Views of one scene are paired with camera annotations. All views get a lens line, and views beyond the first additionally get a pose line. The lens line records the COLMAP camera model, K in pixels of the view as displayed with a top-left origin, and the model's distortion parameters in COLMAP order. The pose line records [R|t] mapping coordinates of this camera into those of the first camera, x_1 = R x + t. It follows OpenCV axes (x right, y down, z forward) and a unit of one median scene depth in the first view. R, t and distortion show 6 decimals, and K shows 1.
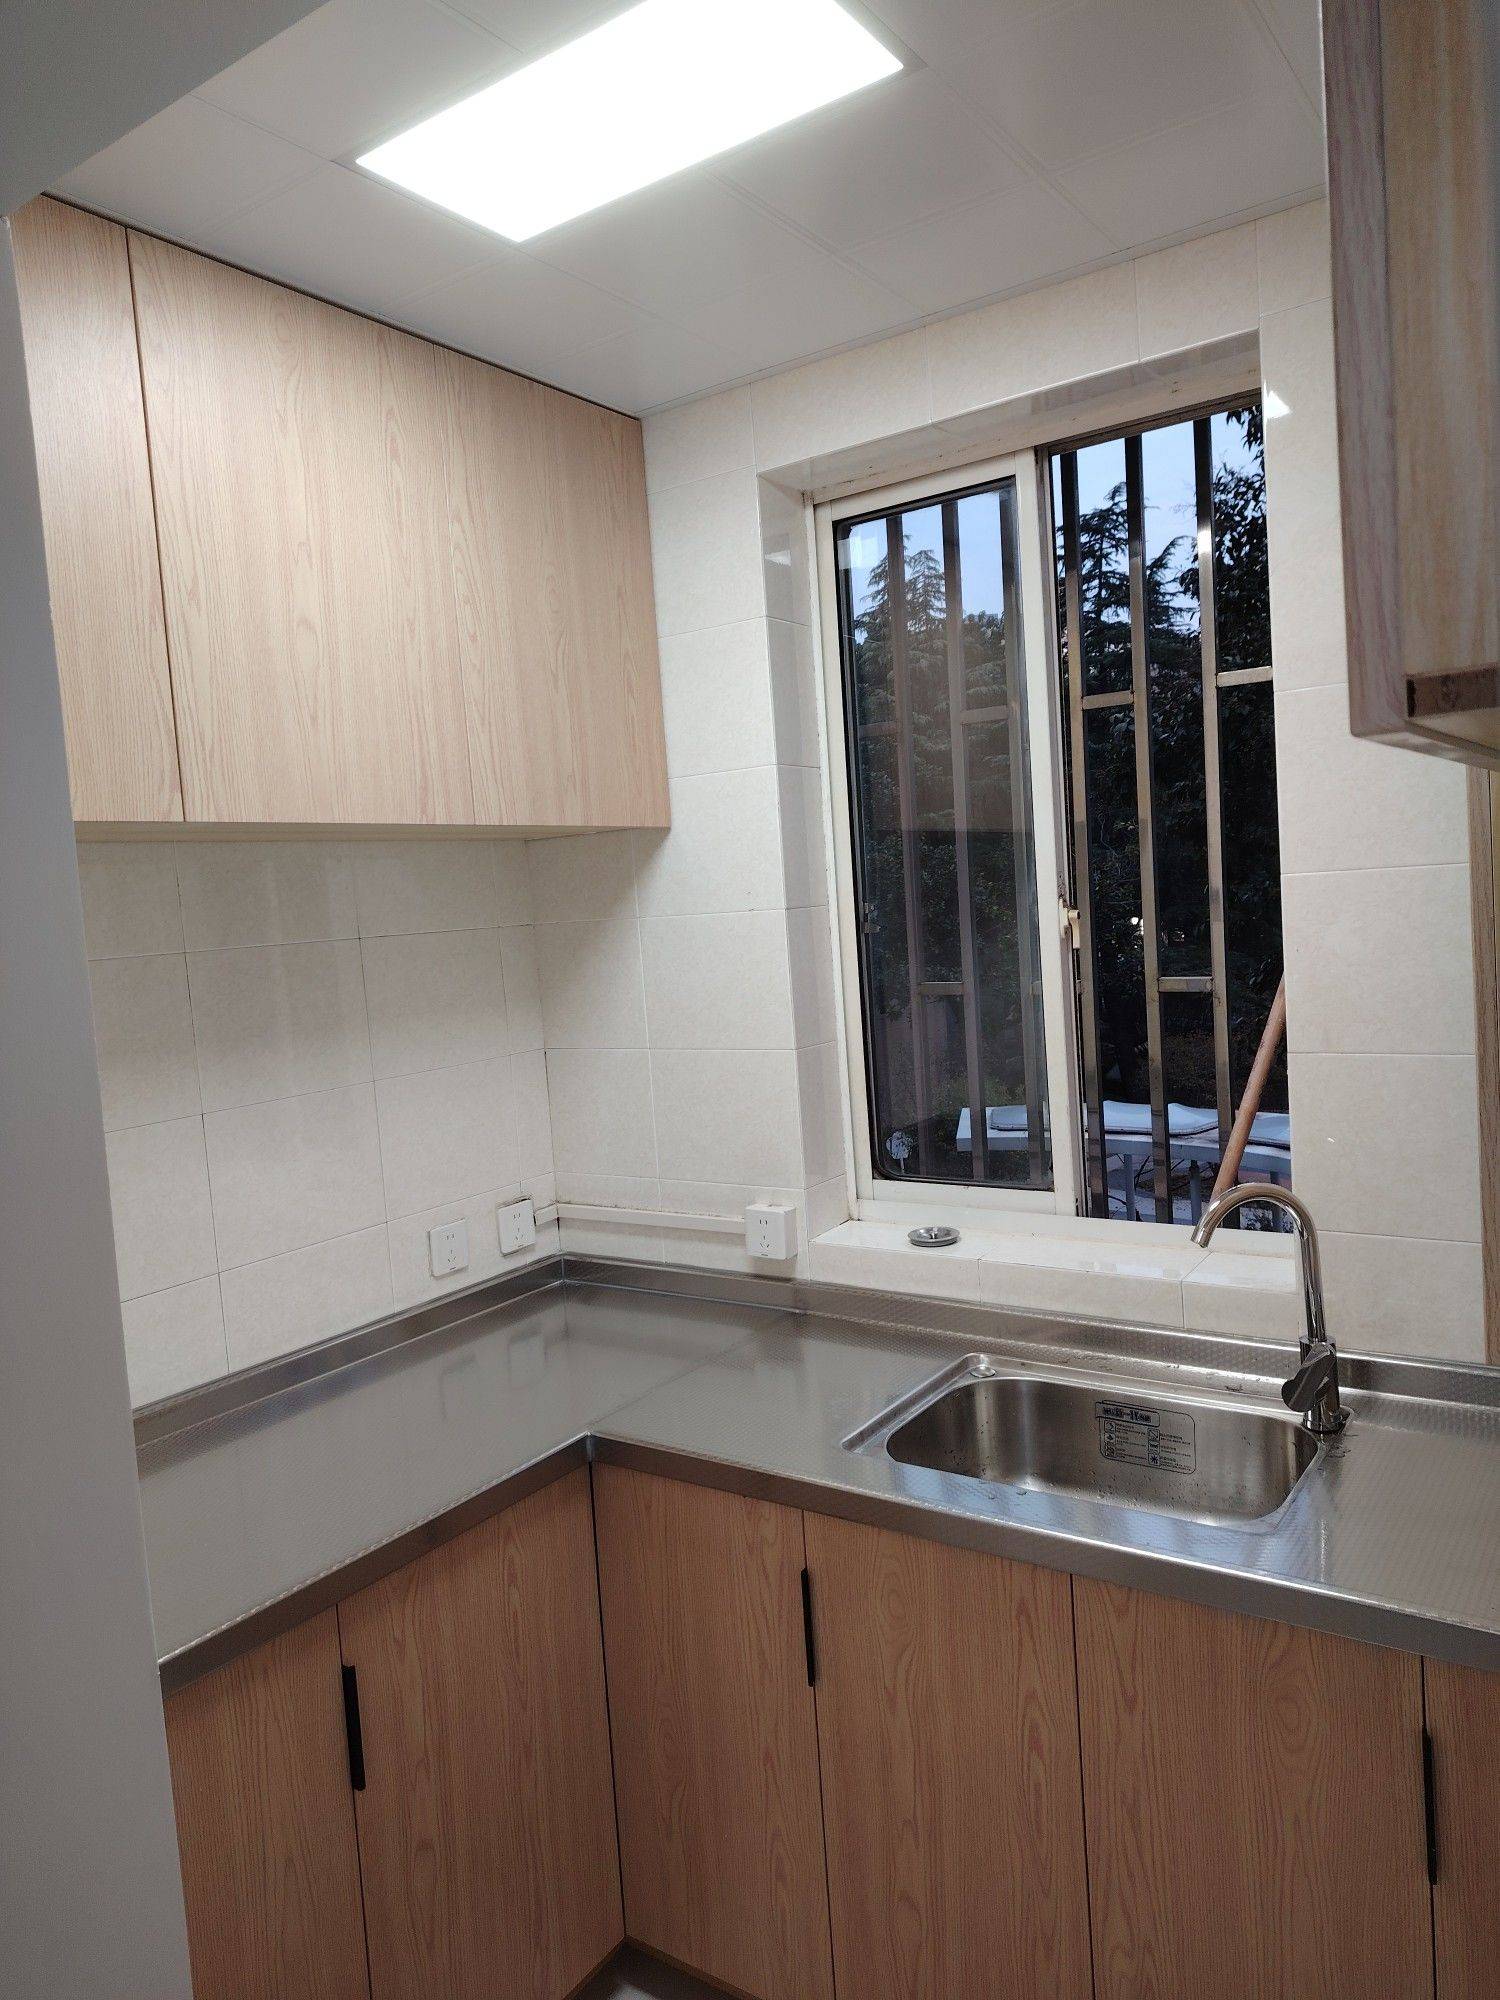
lens RADIAL K [[1394.1, 0, 761.8], [0, 1394.1, 998.4], [0, 0, 1]] dist [0.012438, -0.005756]
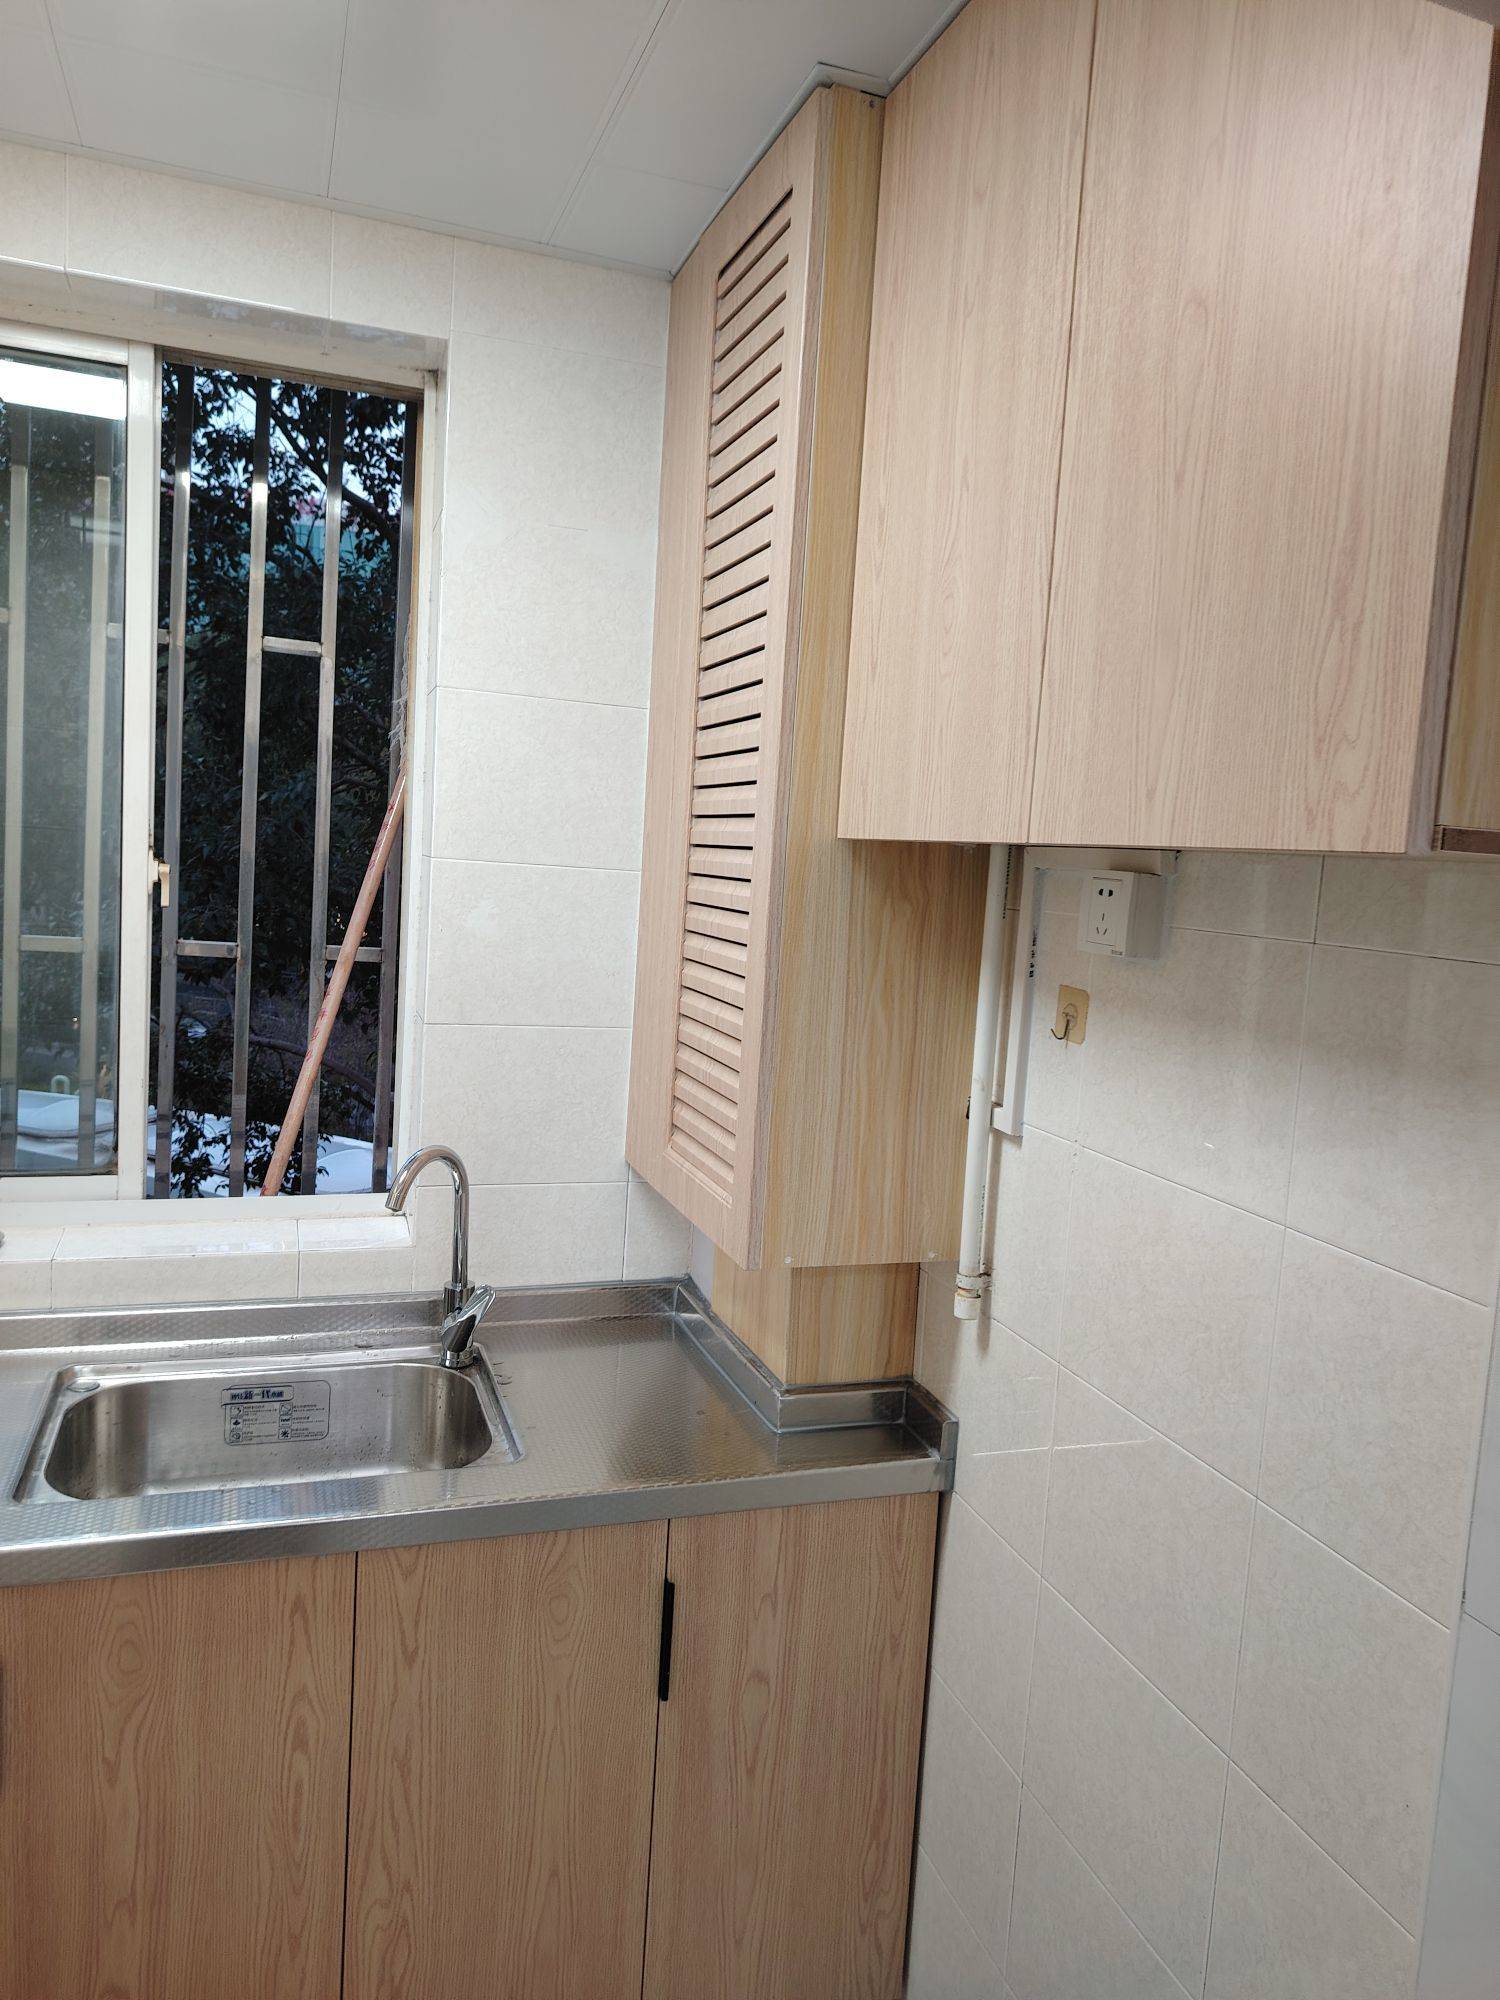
lens RADIAL K [[1394.1, 0, 759.3], [0, 1394.1, 1000.0], [0, 0, 1]] dist [0.012438, -0.005756]
pose [[0.583022, 0.019584, 0.812220, -0.388888], [-0.044354, 0.998986, 0.007750, 0.000557], [-0.811245, -0.040544, 0.583299, 0.189274]]
